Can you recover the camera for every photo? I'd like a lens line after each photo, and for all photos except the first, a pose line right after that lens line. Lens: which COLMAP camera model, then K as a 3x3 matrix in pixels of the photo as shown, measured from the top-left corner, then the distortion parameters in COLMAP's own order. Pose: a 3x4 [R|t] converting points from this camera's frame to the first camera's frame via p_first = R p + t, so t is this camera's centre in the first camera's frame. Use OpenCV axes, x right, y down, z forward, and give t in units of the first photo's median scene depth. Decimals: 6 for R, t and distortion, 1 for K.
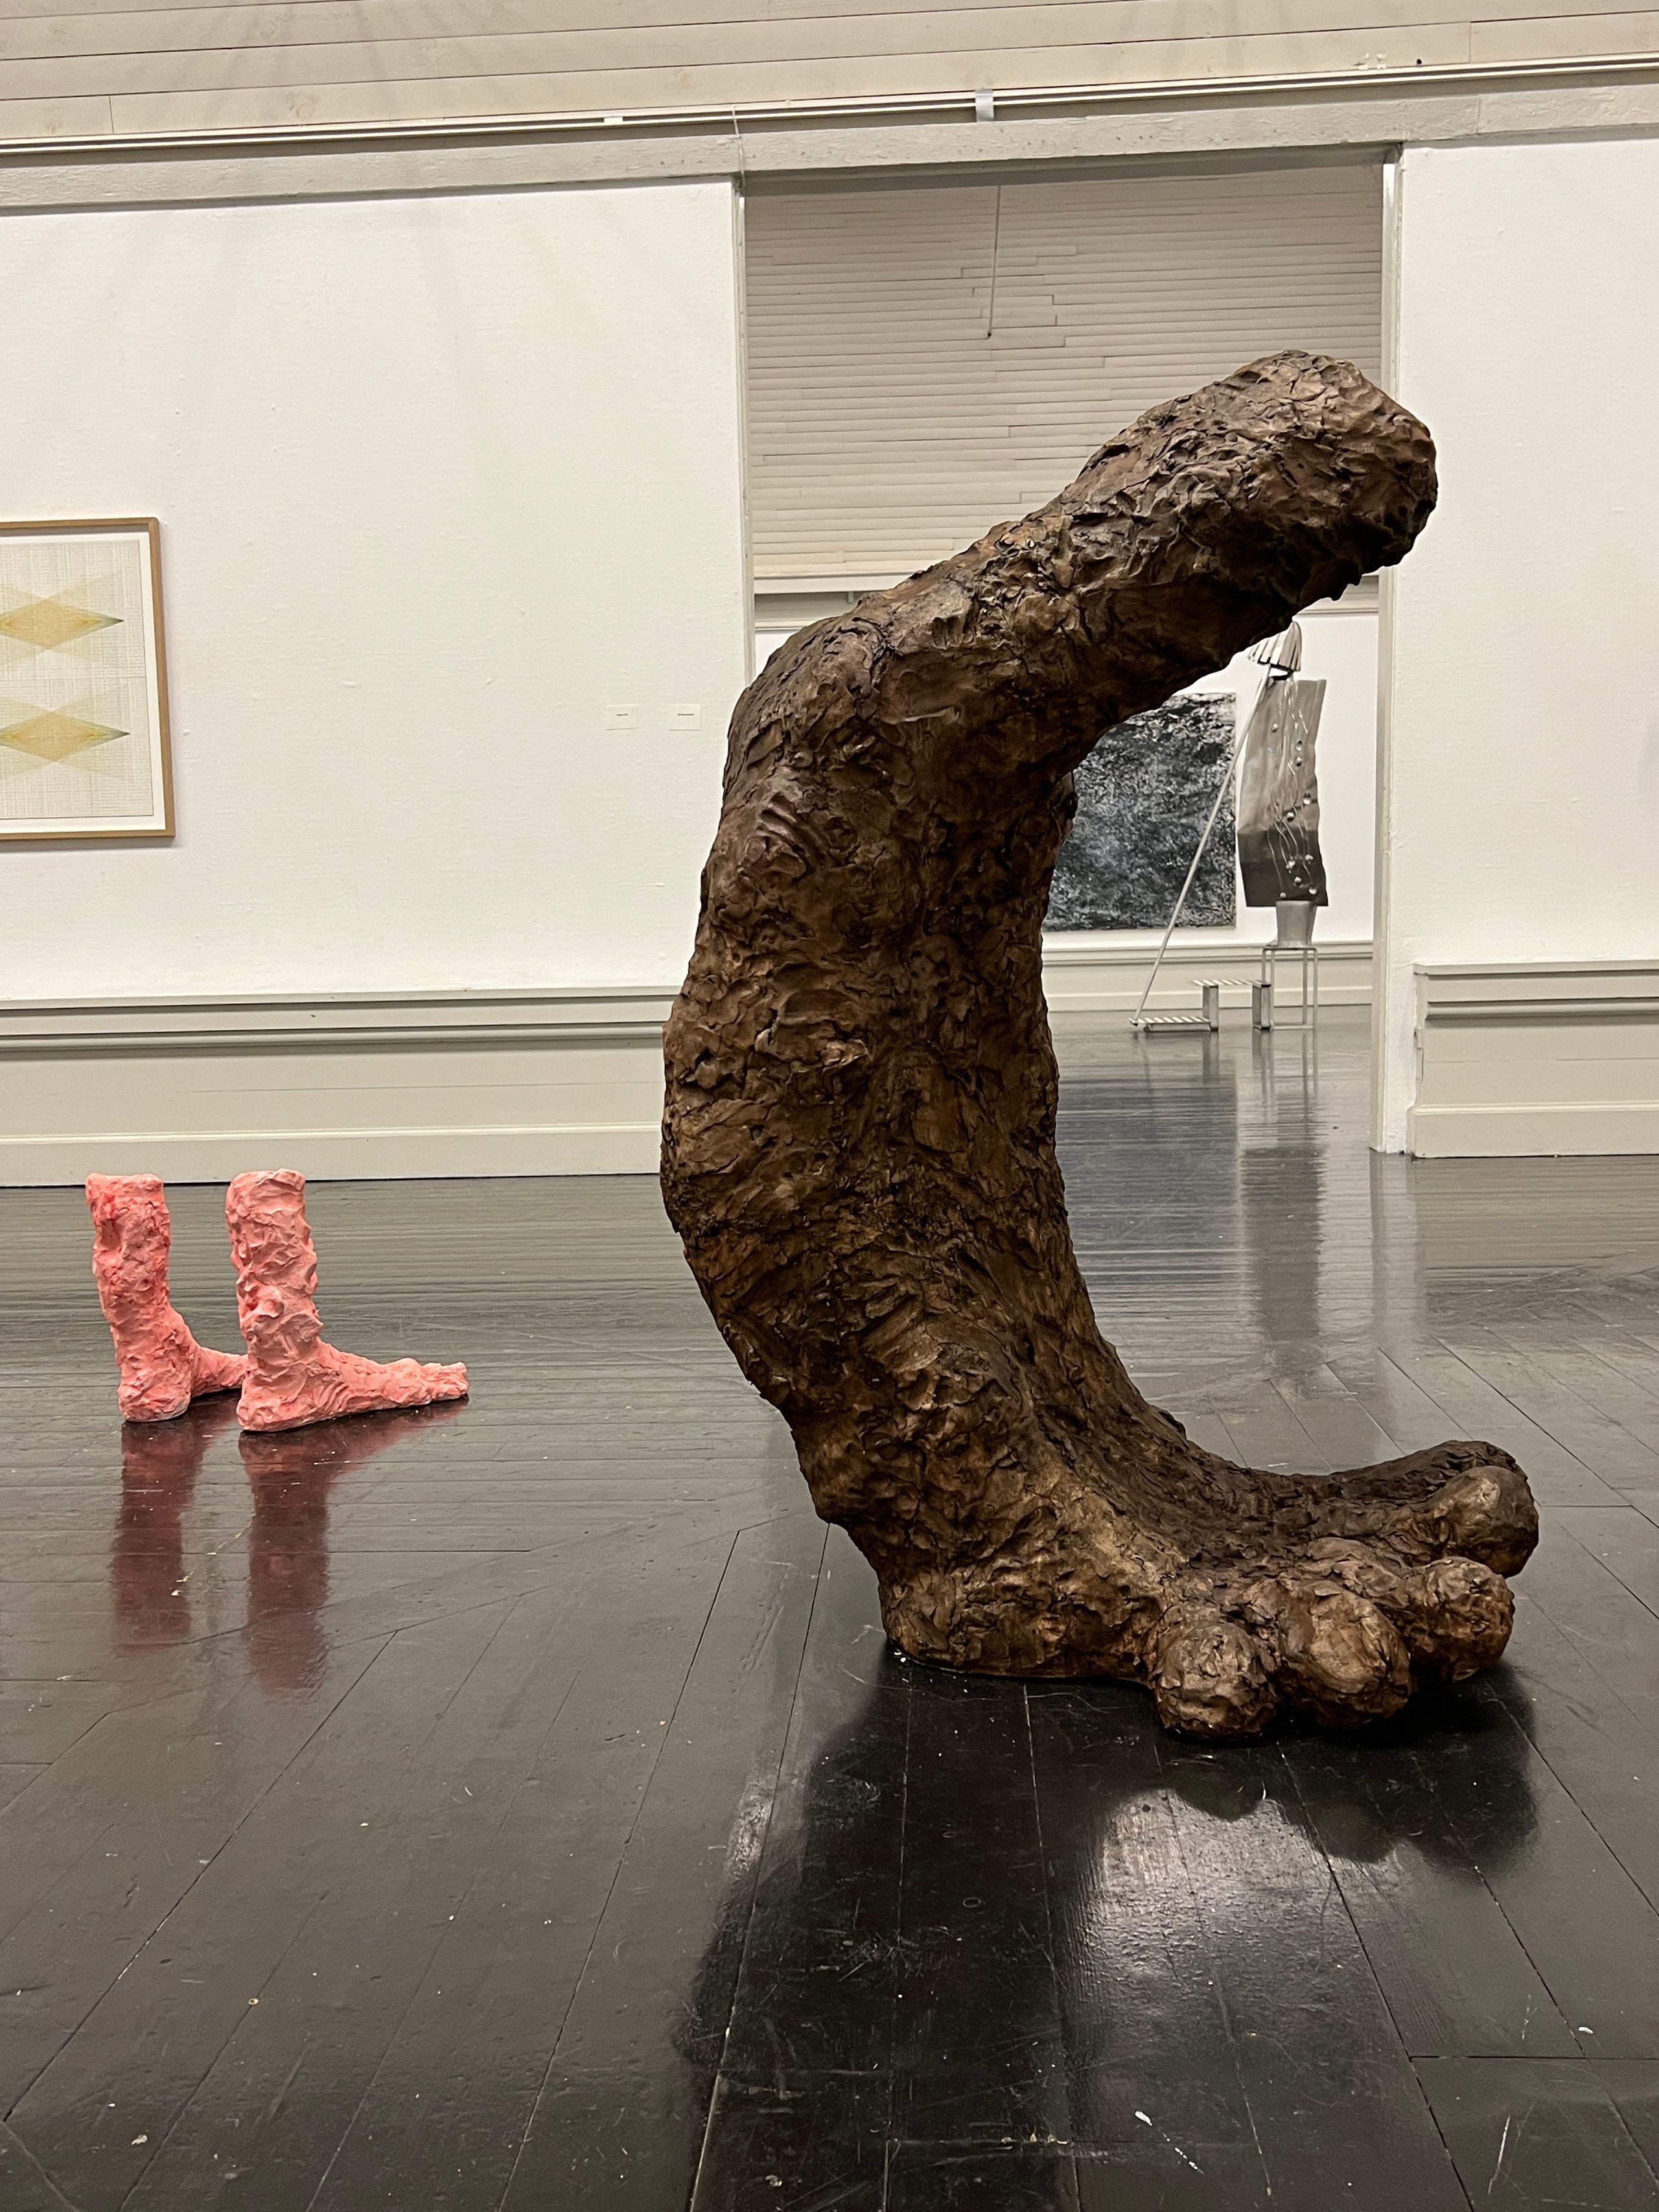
lens RADIAL K [[2136.1, 0, 829.6], [0, 2136.1, 1112.4], [0, 0, 1]] dist [0.172189, 0.000000]
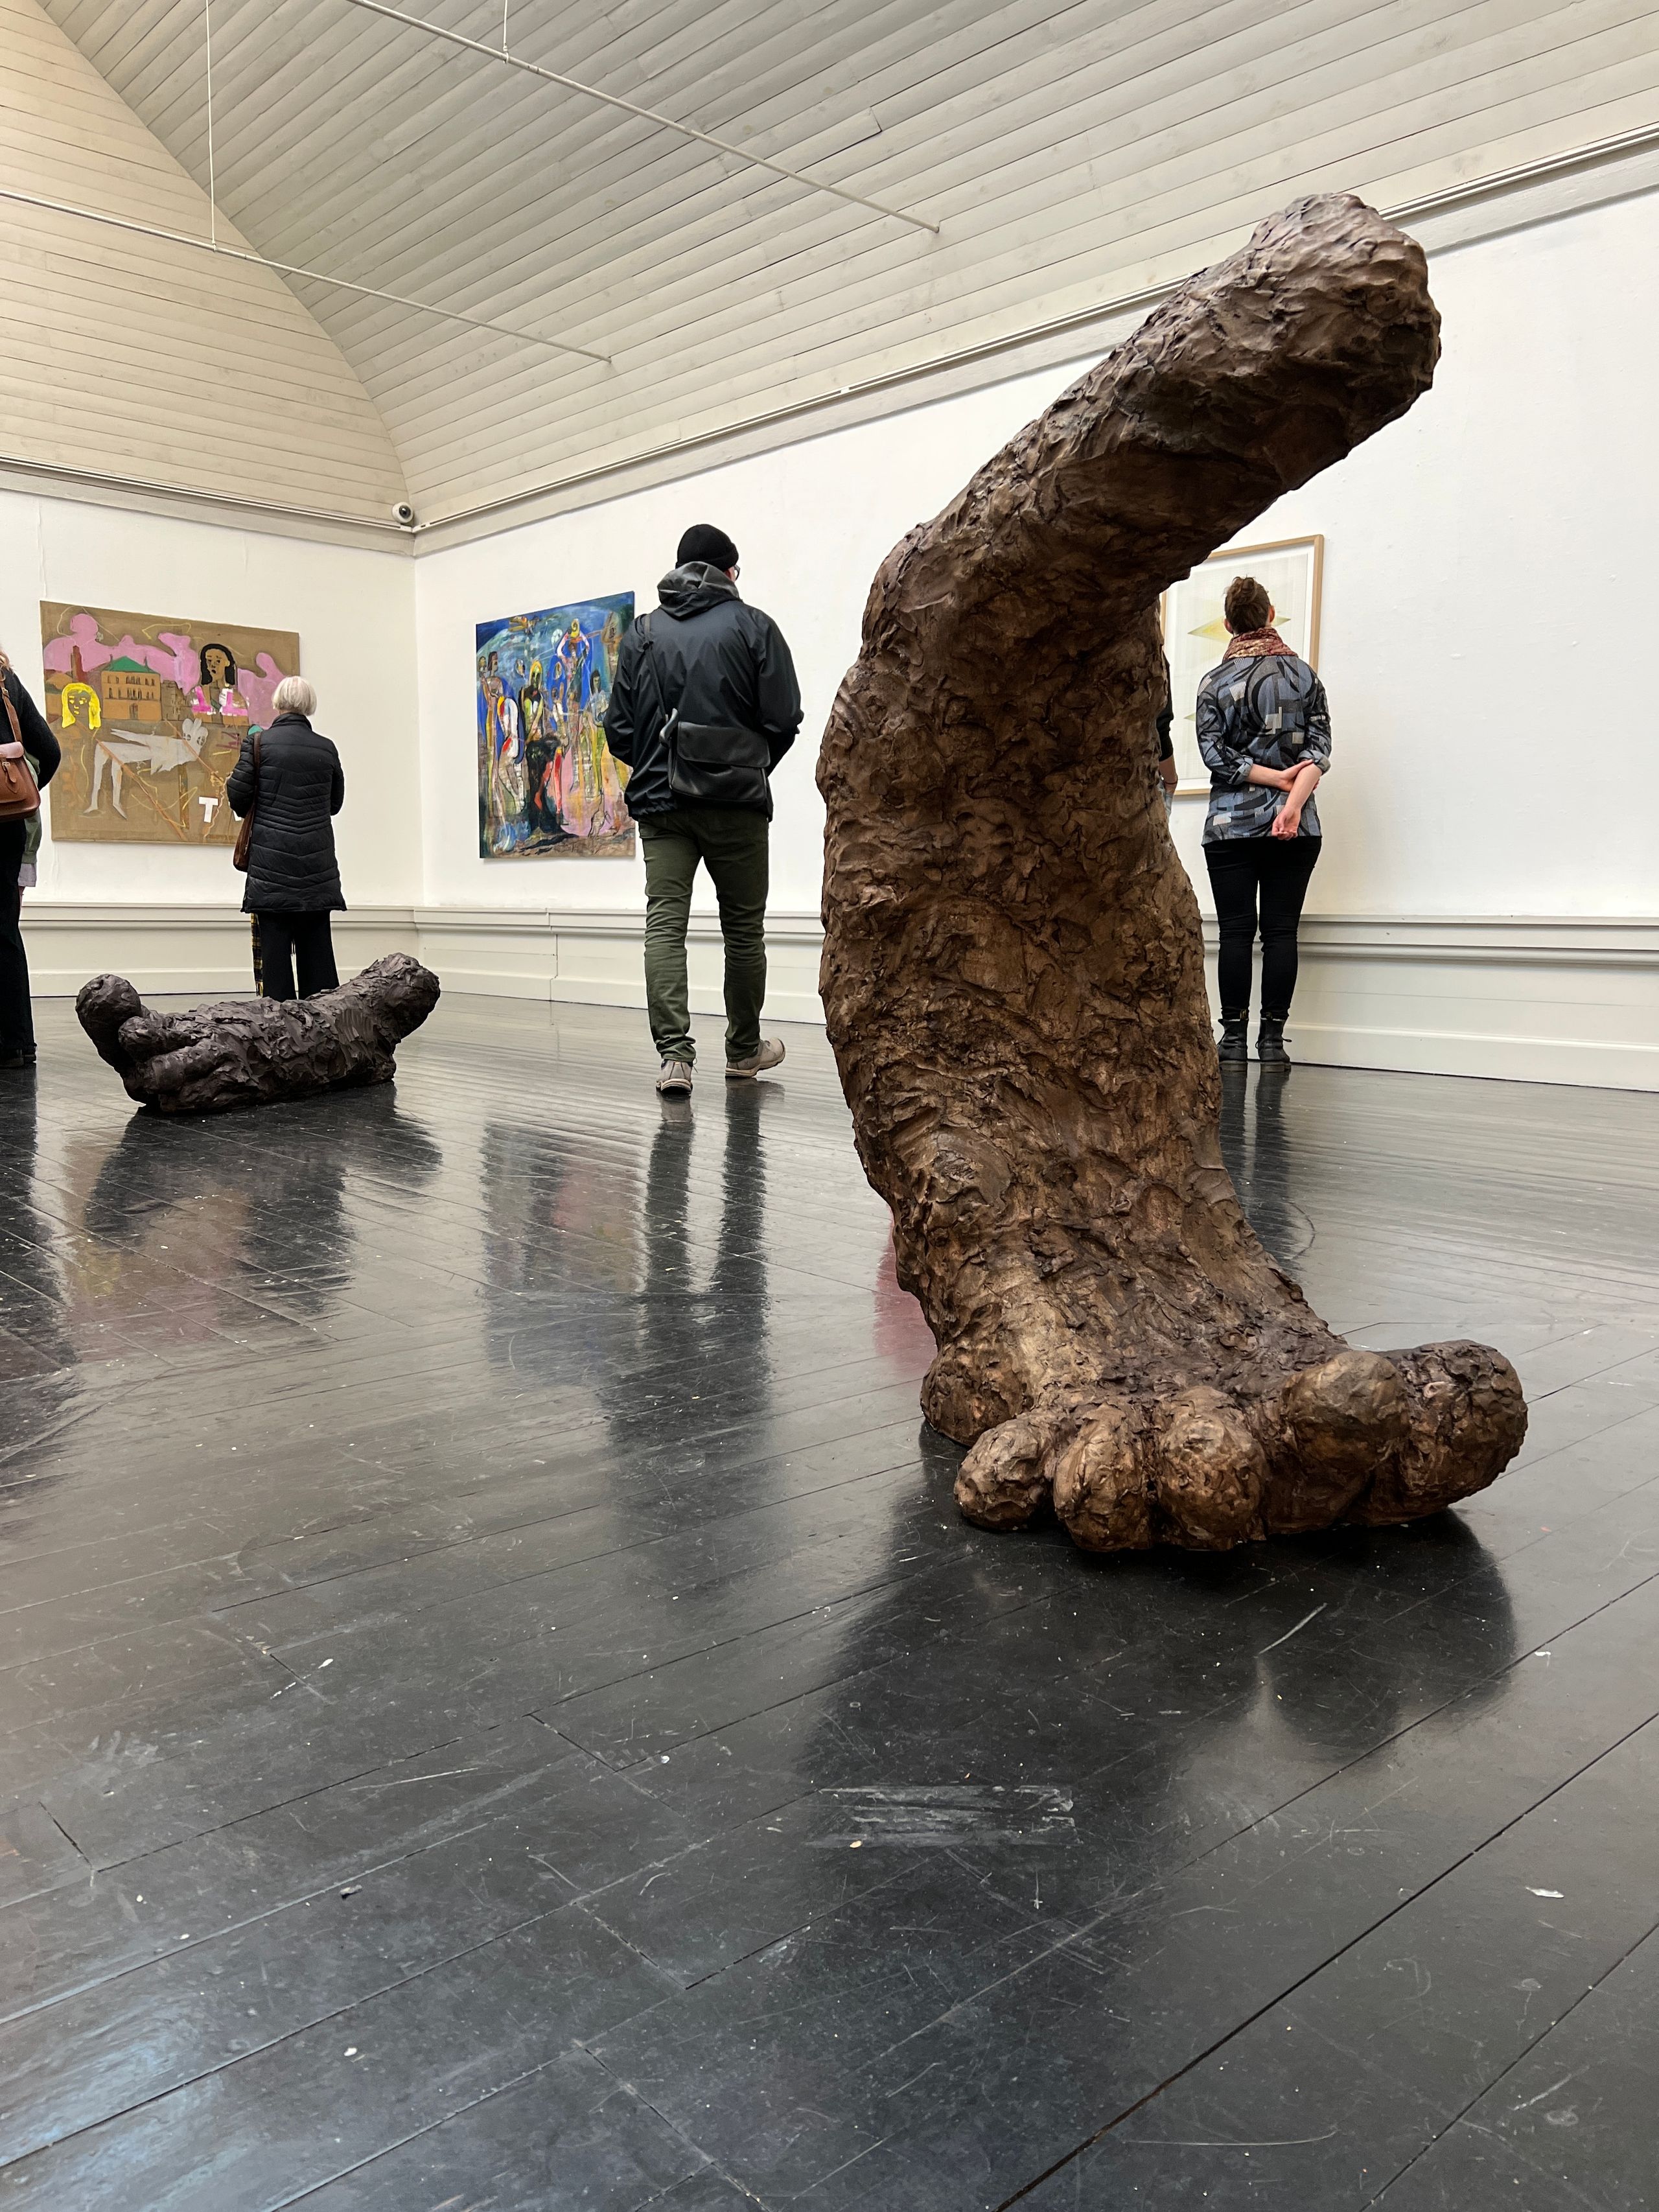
lens RADIAL K [[1675.0, 0, 829.4], [0, 1675.0, 1102.9], [0, 0, 1]] dist [0.045269, 0.020098]
pose [[0.705906, 0.114493, -0.698991, 0.656522], [-0.084335, 0.993415, 0.077549, 0.016673], [0.703267, 0.004208, 0.710914, 0.313359]]
